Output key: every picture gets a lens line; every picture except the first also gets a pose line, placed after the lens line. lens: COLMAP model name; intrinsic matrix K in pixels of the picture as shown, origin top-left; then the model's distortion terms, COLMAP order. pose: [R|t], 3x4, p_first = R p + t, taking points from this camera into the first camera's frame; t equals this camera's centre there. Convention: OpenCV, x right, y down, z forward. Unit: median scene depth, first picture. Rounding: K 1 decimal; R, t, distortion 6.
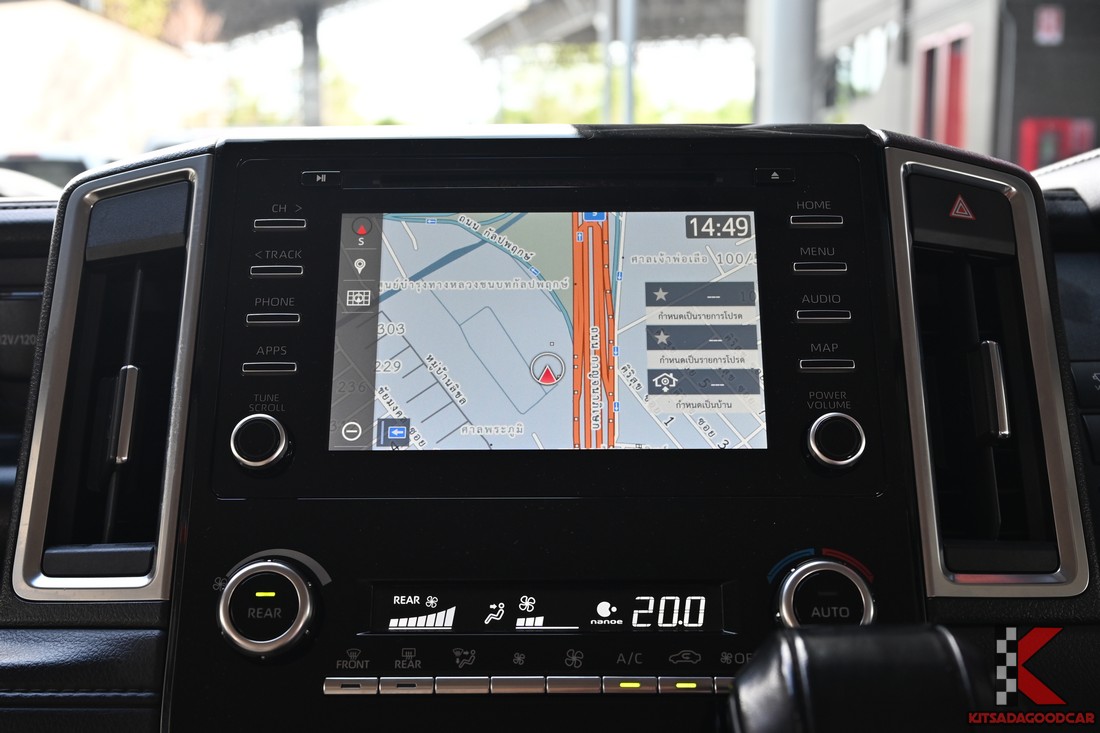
lens RADIAL K [[1343.5, 0, 543.3], [0, 1343.5, 371.2], [0, 0, 1]] dist [0.034472, 0.000000]
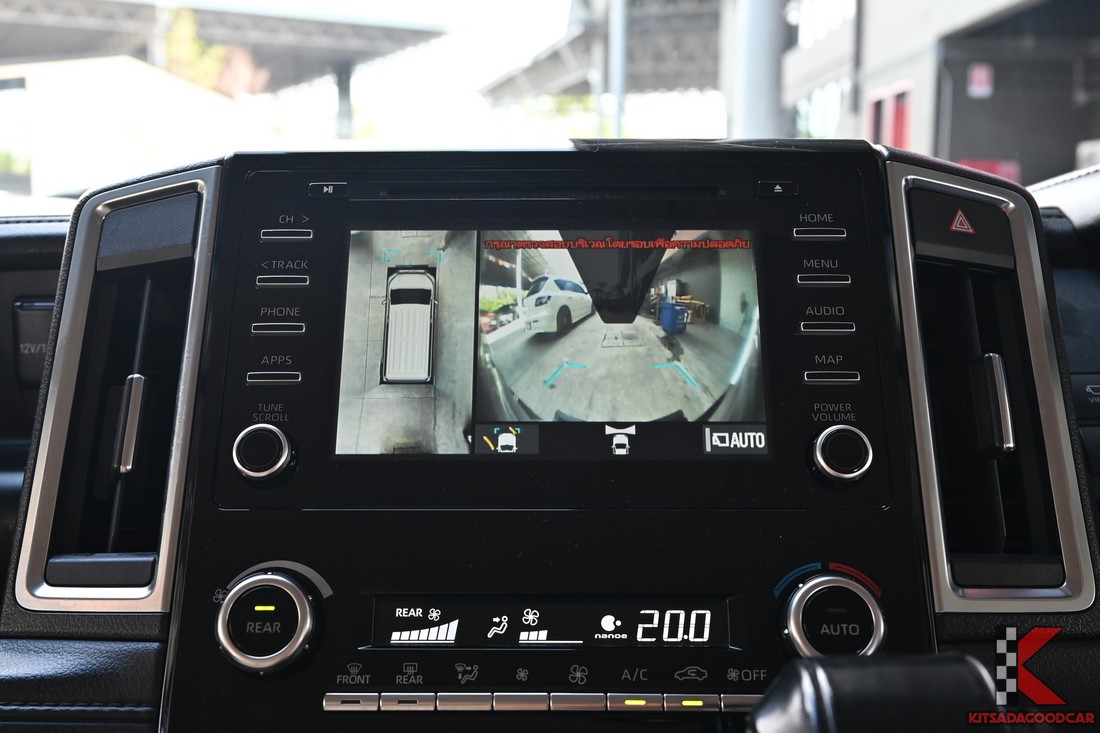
lens RADIAL K [[1156.0, 0, 540.8], [0, 1156.0, 364.5], [0, 0, 1]] dist [0.020543, 0.000000]
pose [[0.999990, 0.003903, -0.002275, -0.003261], [-0.003927, 0.999936, -0.010625, -0.003797], [0.002234, 0.010634, 0.999941, 0.140830]]
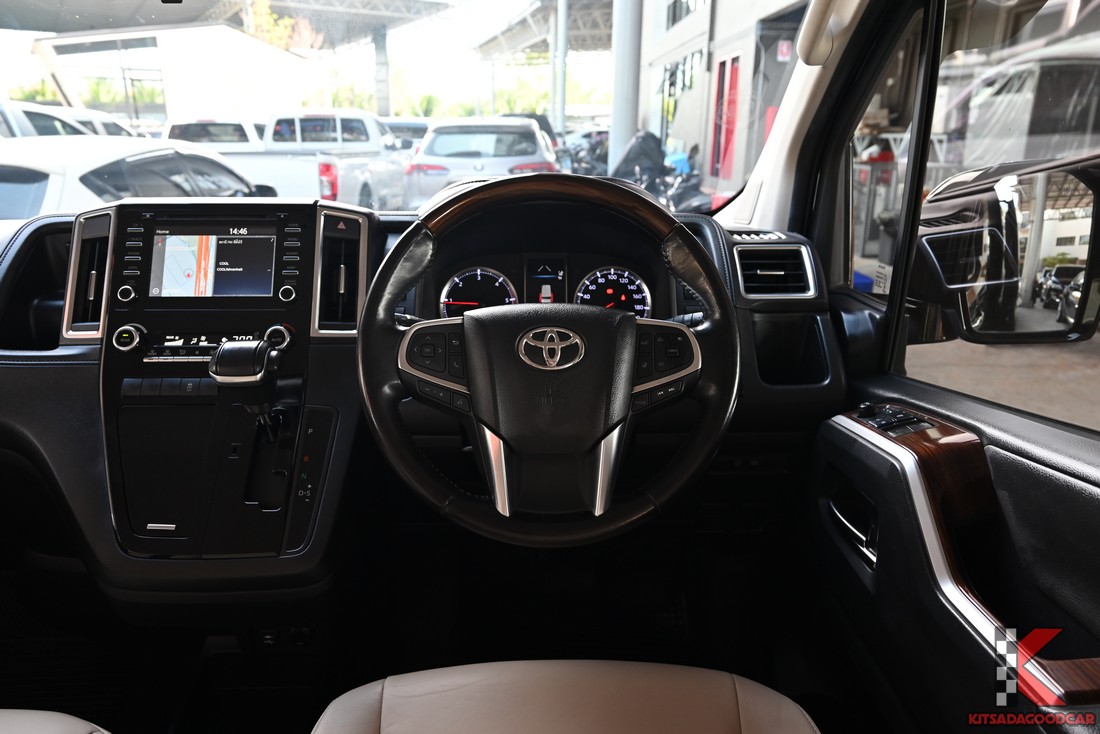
lens RADIAL K [[753.3, 0, 553.5], [0, 753.3, 367.4], [0, 0, 1]] dist [0.004360, 0.002335]
pose [[0.999439, -0.001993, 0.033426, 0.842045], [-0.003465, 0.986709, 0.162461, -0.083509], [-0.033305, -0.162485, 0.986149, -1.035145]]
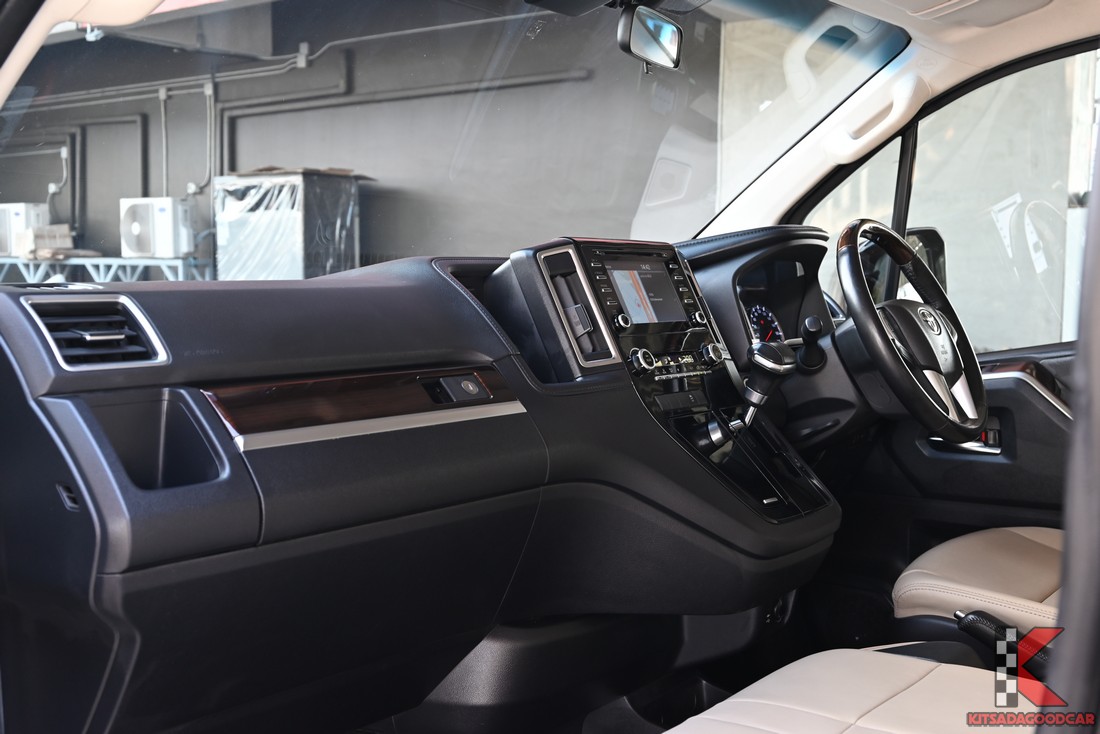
lens RADIAL K [[1241.1, 0, 548.2], [0, 1241.1, 370.7], [0, 0, 1]] dist [0.007711, 0.000000]
pose [[0.587162, -0.051640, 0.807820, -3.086355], [0.102383, 0.994686, -0.010831, 0.202789], [-0.802968, 0.089067, 0.589329, -0.849008]]
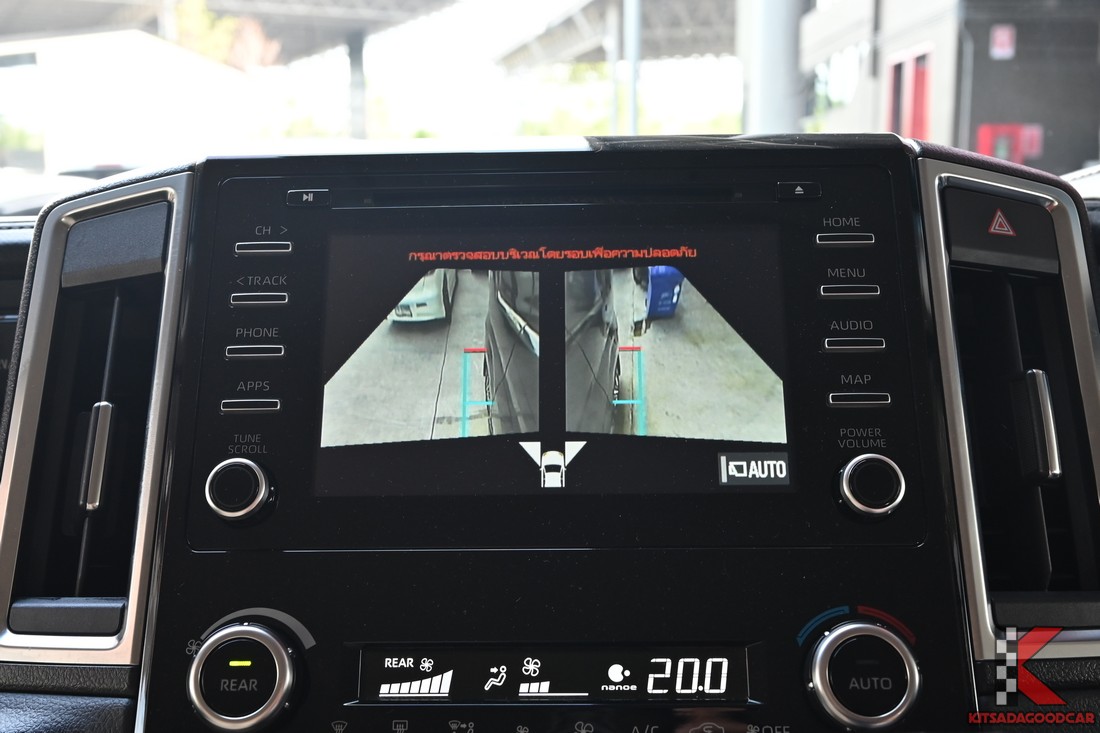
lens RADIAL K [[1156.0, 0, 541.5], [0, 1156.0, 371.0], [0, 0, 1]] dist [0.020543, 0.000000]
pose [[0.999835, -0.006624, -0.016927, 0.009047], [0.006979, 0.999755, 0.021018, -0.041639], [0.016783, -0.021132, 0.999636, 0.213923]]
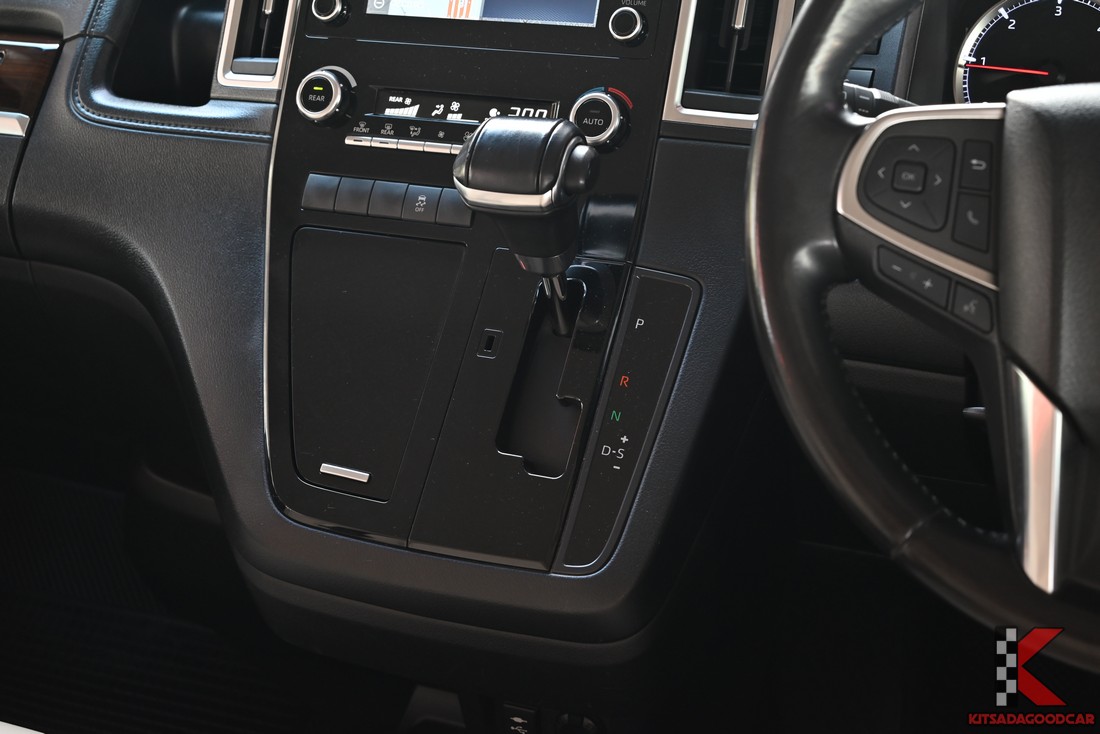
lens RADIAL K [[1556.9, 0, 547.5], [0, 1556.9, 372.1], [0, 0, 1]] dist [0.010998, 0.000000]
pose [[0.929427, 0.136312, -0.342906, 0.832346], [-0.036097, 0.958398, 0.283143, -0.077801], [0.367236, -0.250783, 0.895682, -0.874793]]
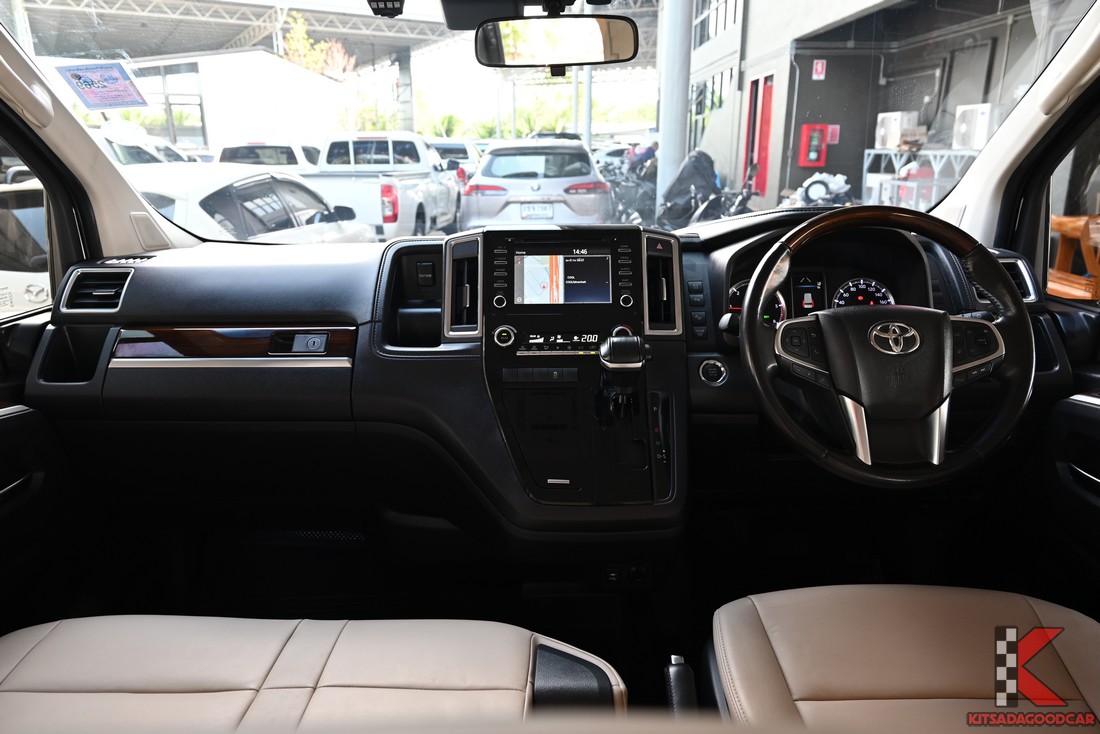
lens RADIAL K [[753.3, 0, 552.4], [0, 753.3, 378.5], [0, 0, 1]] dist [0.004360, 0.002335]
pose [[0.999863, -0.006441, 0.015230, -0.072593], [0.004009, 0.987958, 0.154671, -0.082946], [-0.016043, -0.154588, 0.987849, -1.519805]]
